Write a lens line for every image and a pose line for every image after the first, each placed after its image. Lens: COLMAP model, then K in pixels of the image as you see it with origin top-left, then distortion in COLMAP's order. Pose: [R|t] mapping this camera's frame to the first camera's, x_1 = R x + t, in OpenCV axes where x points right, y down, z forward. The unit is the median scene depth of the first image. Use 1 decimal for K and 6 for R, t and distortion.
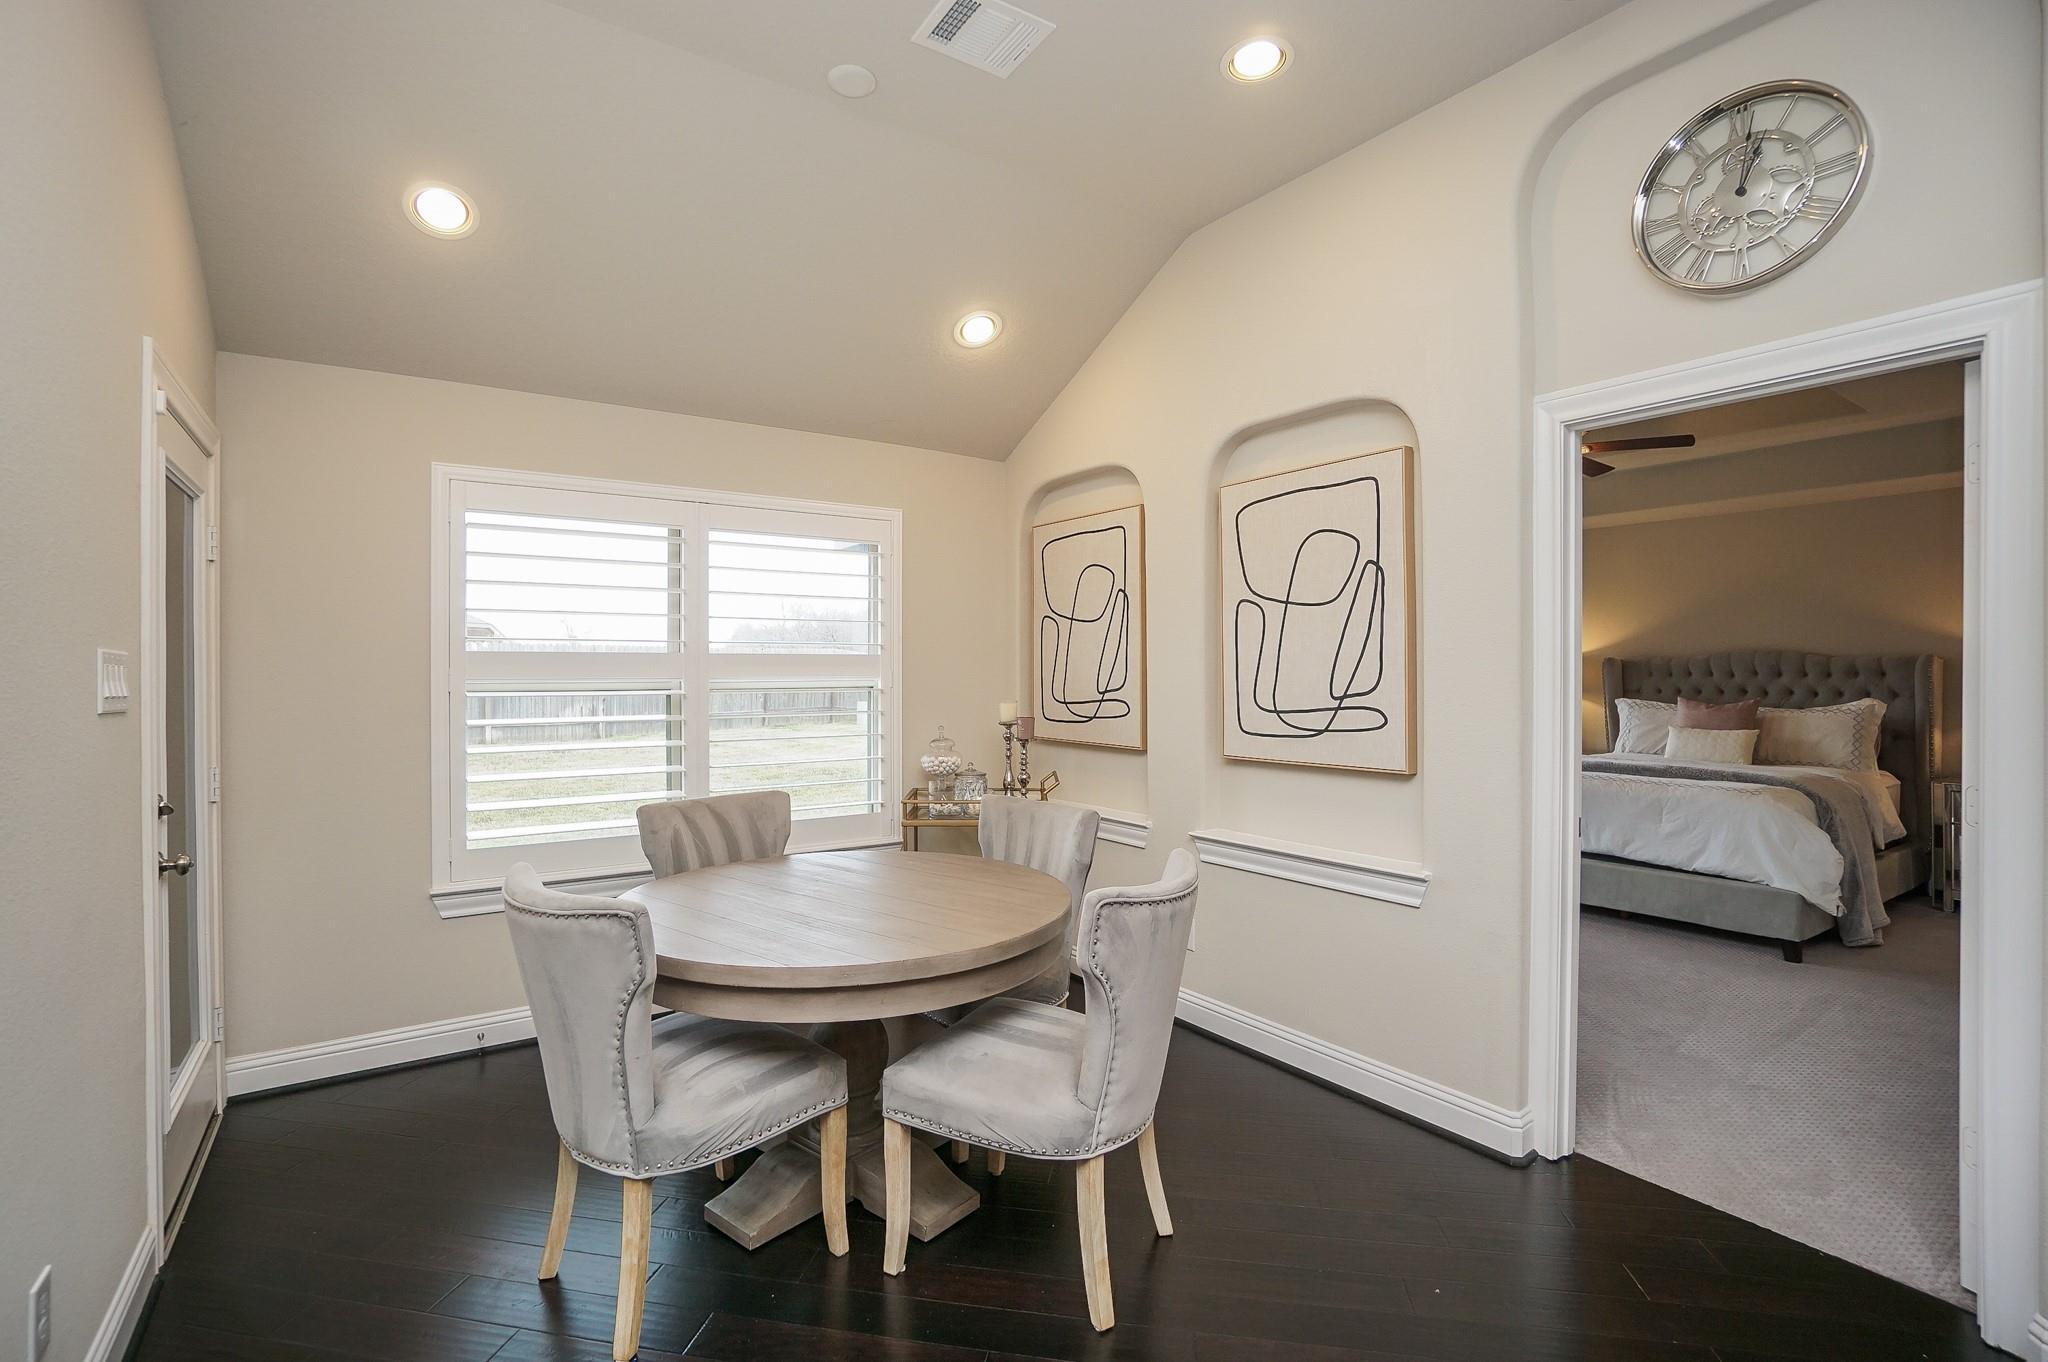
lens RADIAL K [[923.3, 0, 1012.0], [0, 923.3, 677.5], [0, 0, 1]] dist [-0.026585, 0.006713]
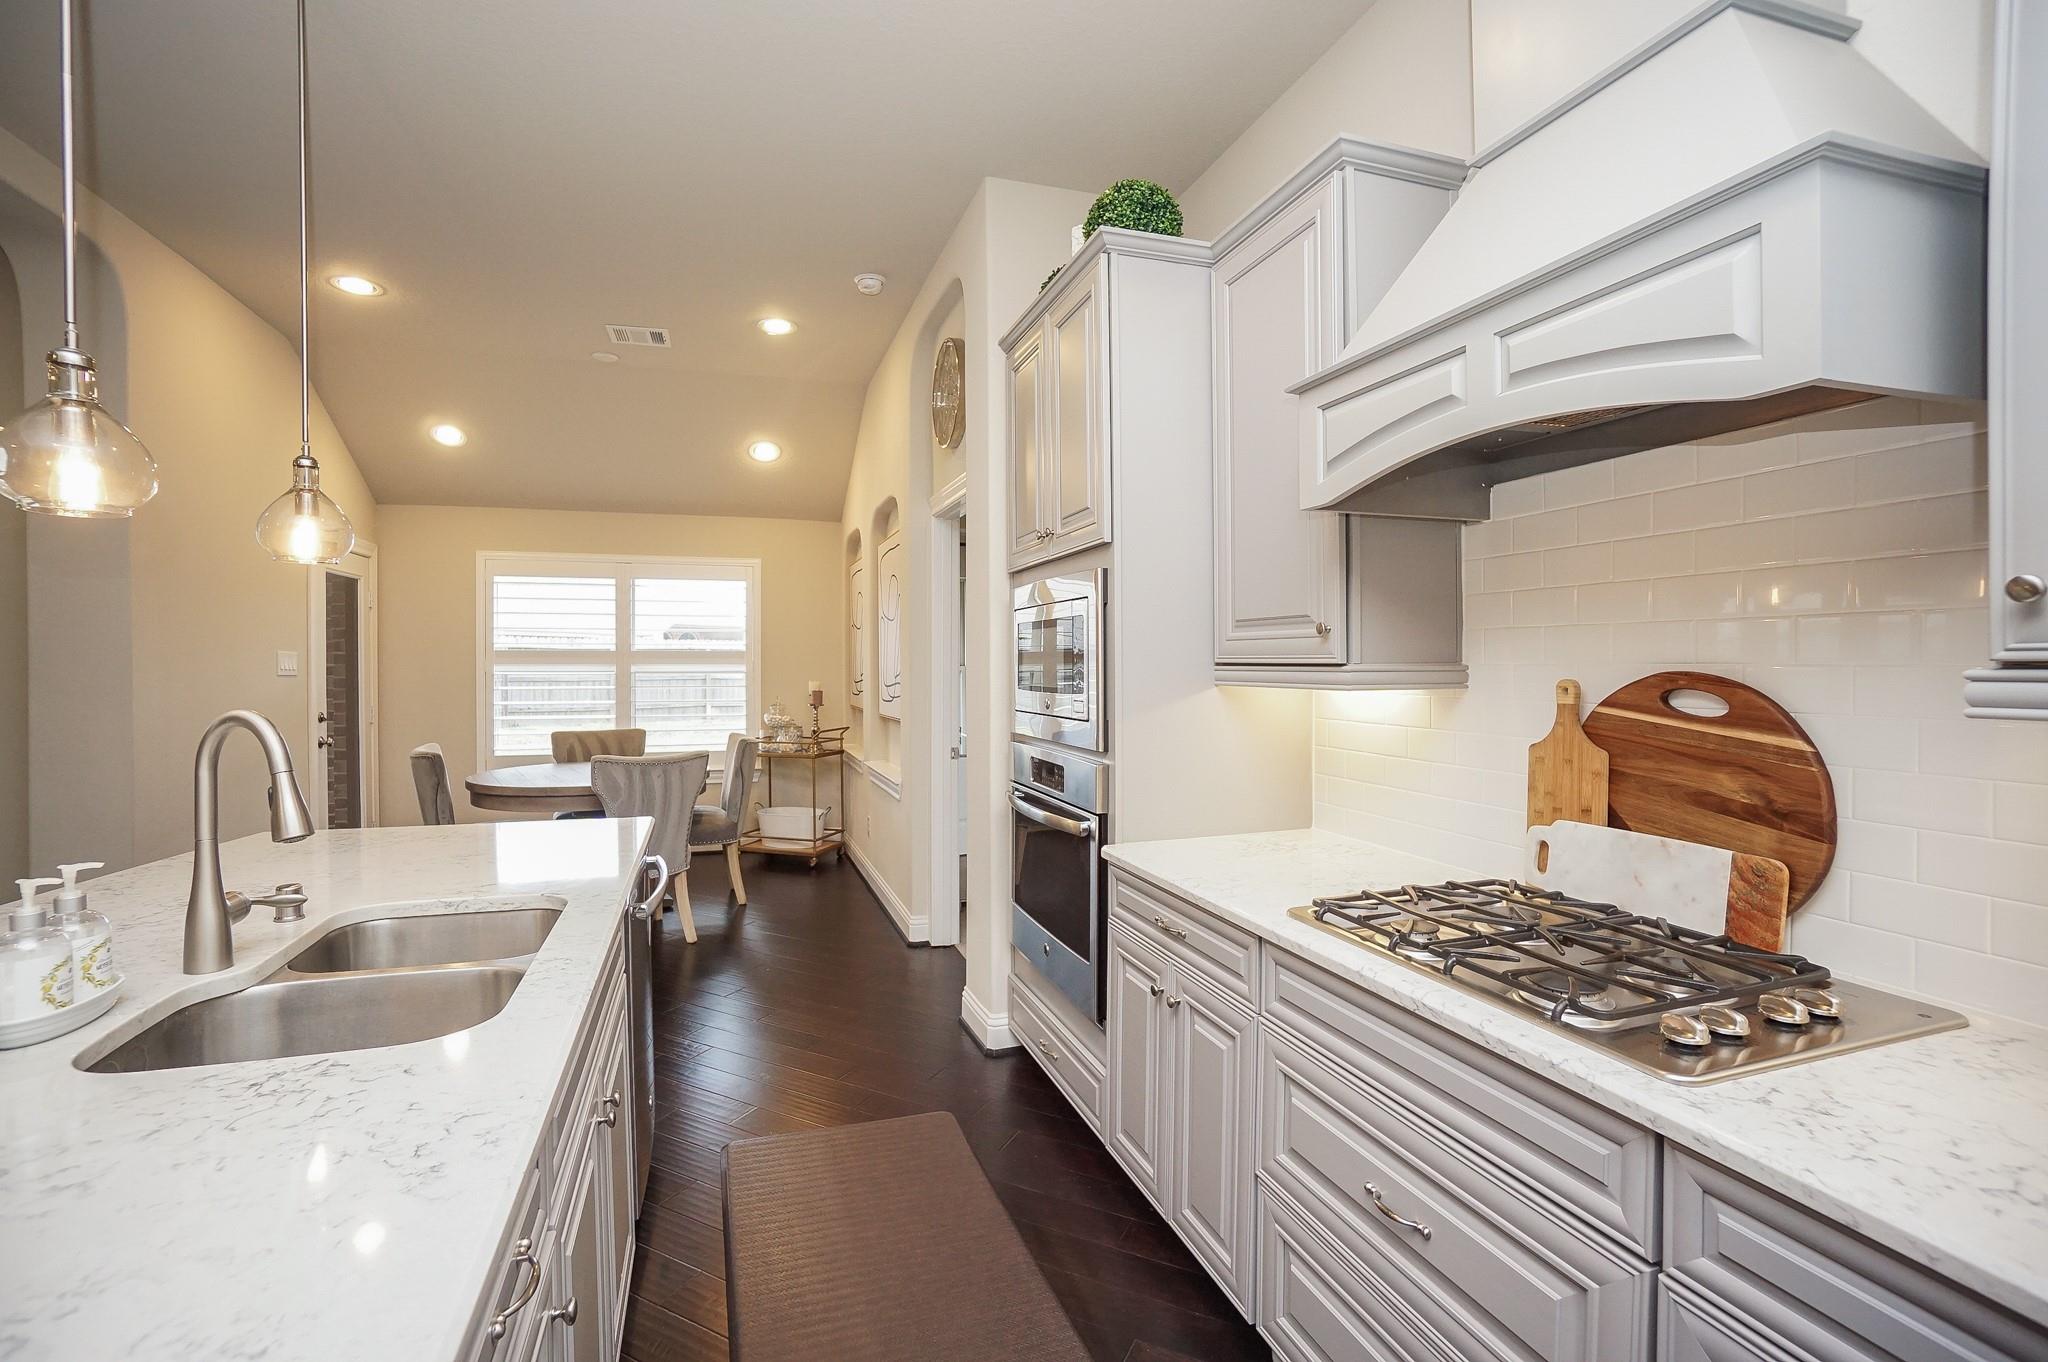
lens RADIAL K [[923.3, 0, 1015.9], [0, 923.3, 667.7], [0, 0, 1]] dist [-0.026585, 0.006713]
pose [[0.950111, 0.000760, -0.311911, 0.989901], [-0.001439, 0.999997, -0.001945, 0.008068], [0.311909, 0.002297, 0.950109, -0.441364]]
